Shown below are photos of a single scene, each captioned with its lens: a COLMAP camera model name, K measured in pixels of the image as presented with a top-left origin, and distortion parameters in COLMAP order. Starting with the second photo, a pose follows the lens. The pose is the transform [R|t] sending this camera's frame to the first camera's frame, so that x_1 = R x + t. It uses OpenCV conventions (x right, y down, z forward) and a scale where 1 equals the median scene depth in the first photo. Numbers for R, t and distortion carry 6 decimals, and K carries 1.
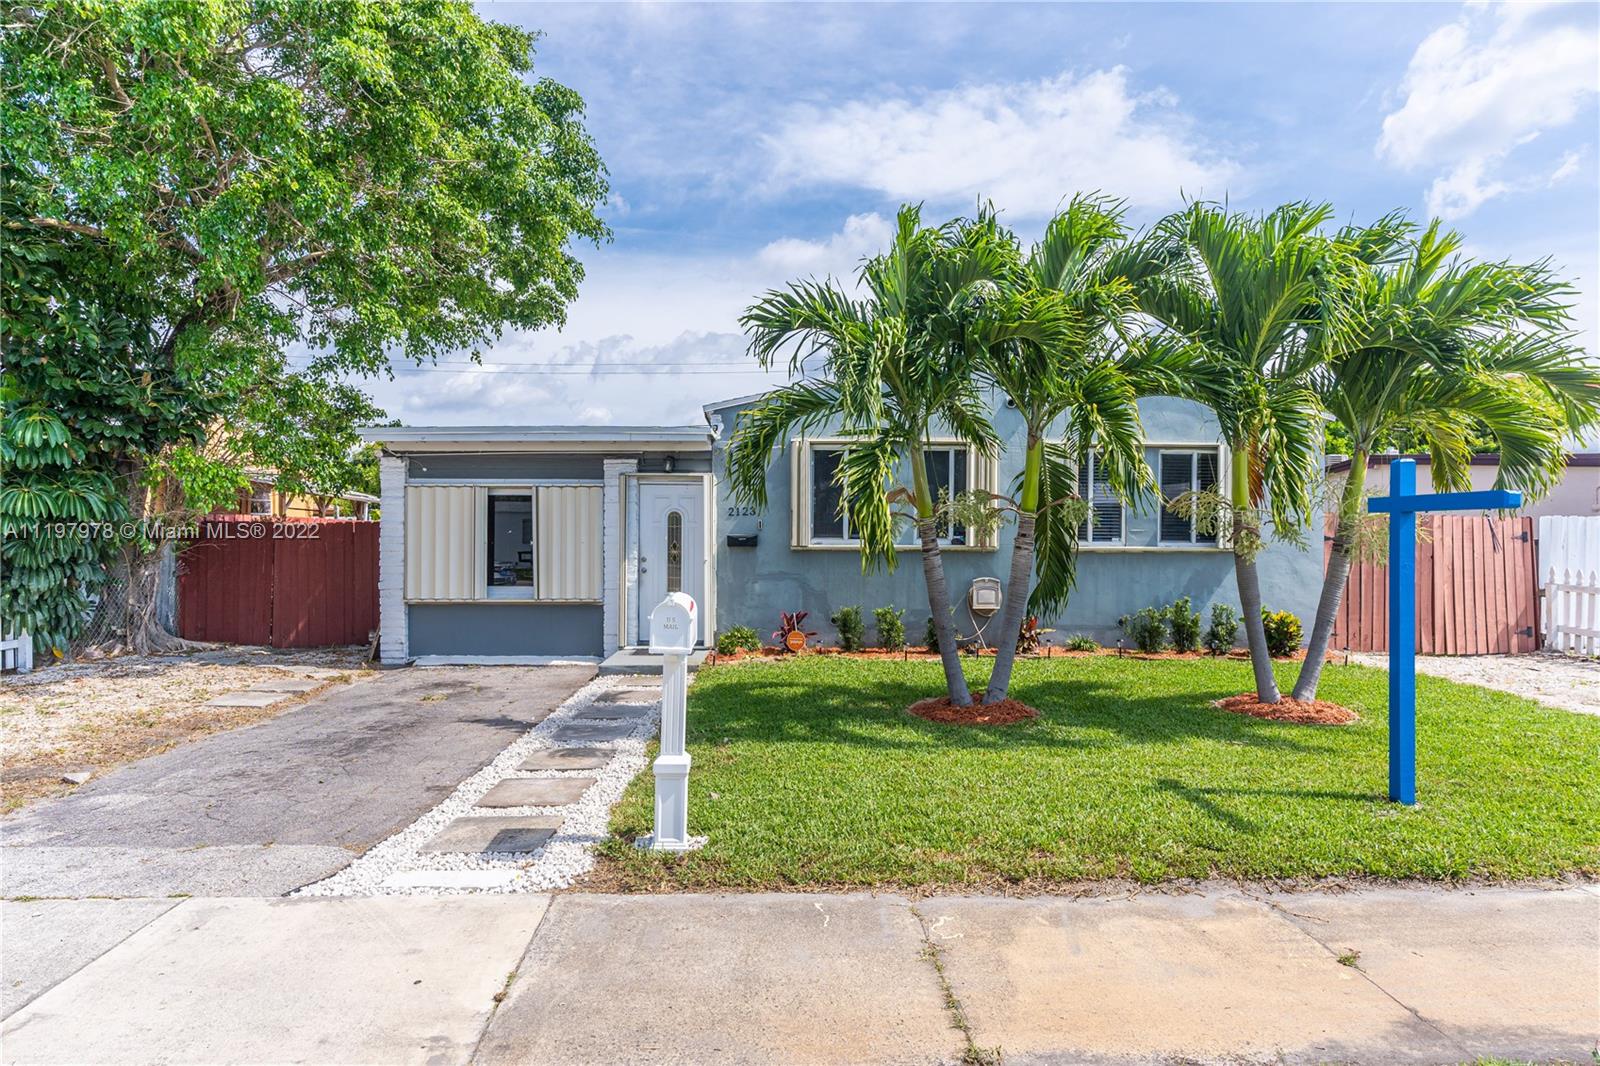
lens RADIAL K [[901.7, 0, 800.0], [0, 901.7, 533.0], [0, 0, 1]] dist [0.003276, 0.000178]
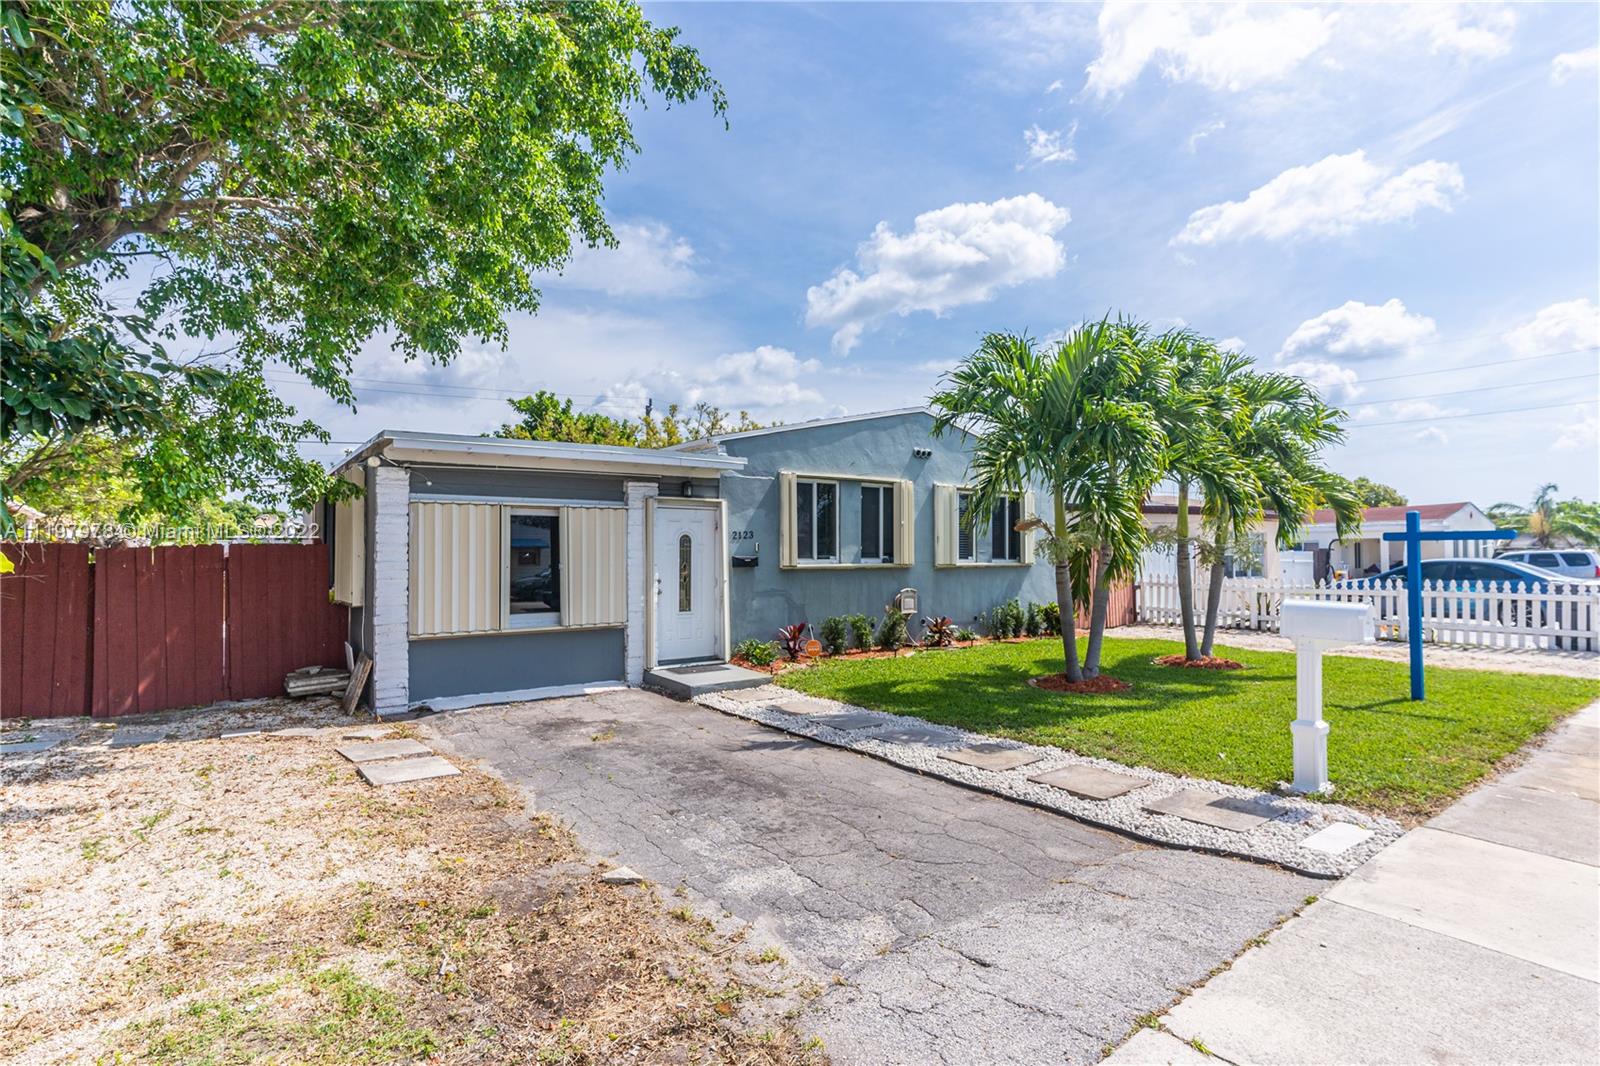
lens RADIAL K [[771.9, 0, 800.0], [0, 771.9, 533.0], [0, 0, 1]] dist [0.002593, 0.000632]
pose [[0.819640, 0.010425, 0.572785, -0.551319], [0.004928, 0.999669, -0.025247, -0.002432], [-0.572858, 0.023517, 0.819317, 0.191152]]
